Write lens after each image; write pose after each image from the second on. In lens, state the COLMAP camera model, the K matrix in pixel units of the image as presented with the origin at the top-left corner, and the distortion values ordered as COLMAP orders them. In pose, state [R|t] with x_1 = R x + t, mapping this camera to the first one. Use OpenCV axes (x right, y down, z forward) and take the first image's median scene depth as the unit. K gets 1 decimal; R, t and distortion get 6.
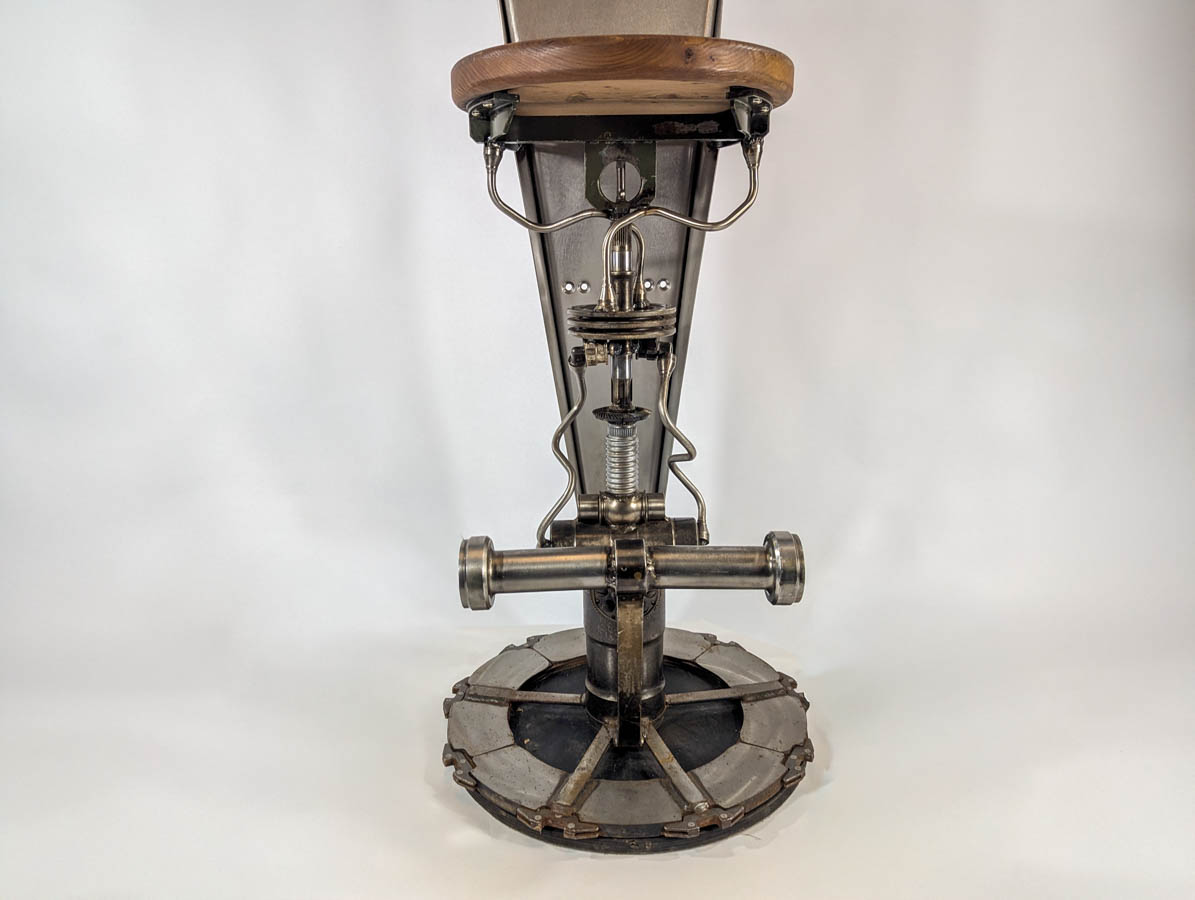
lens RADIAL K [[831.1, 0, 594.8], [0, 831.1, 456.9], [0, 0, 1]] dist [-0.012931, -0.005391]
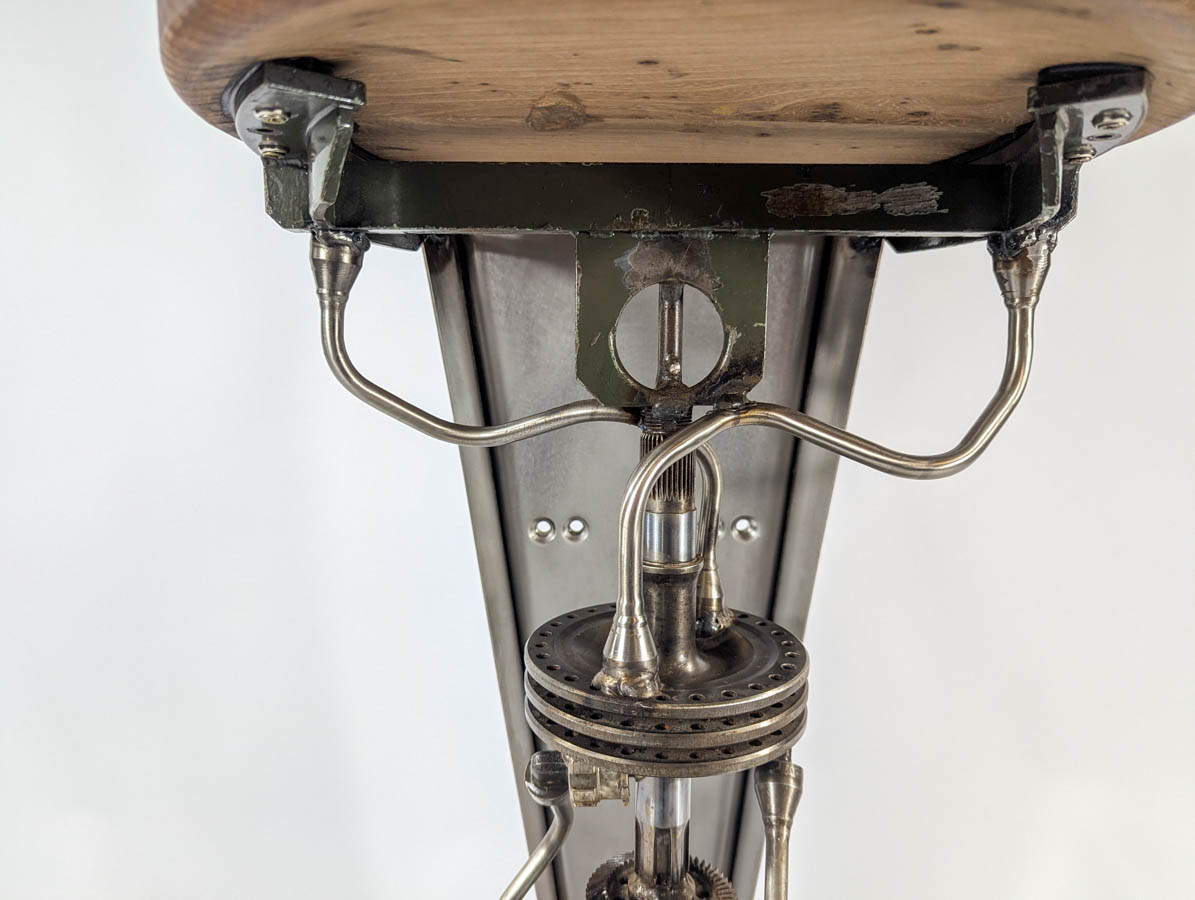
lens RADIAL K [[831.1, 0, 601.5], [0, 831.1, 445.7], [0, 0, 1]] dist [-0.012931, -0.005391]
pose [[0.999856, 0.016837, 0.001908, -0.000063], [-0.016526, 0.993811, -0.109848, -0.239041], [-0.003746, 0.109801, 0.993947, 0.627338]]
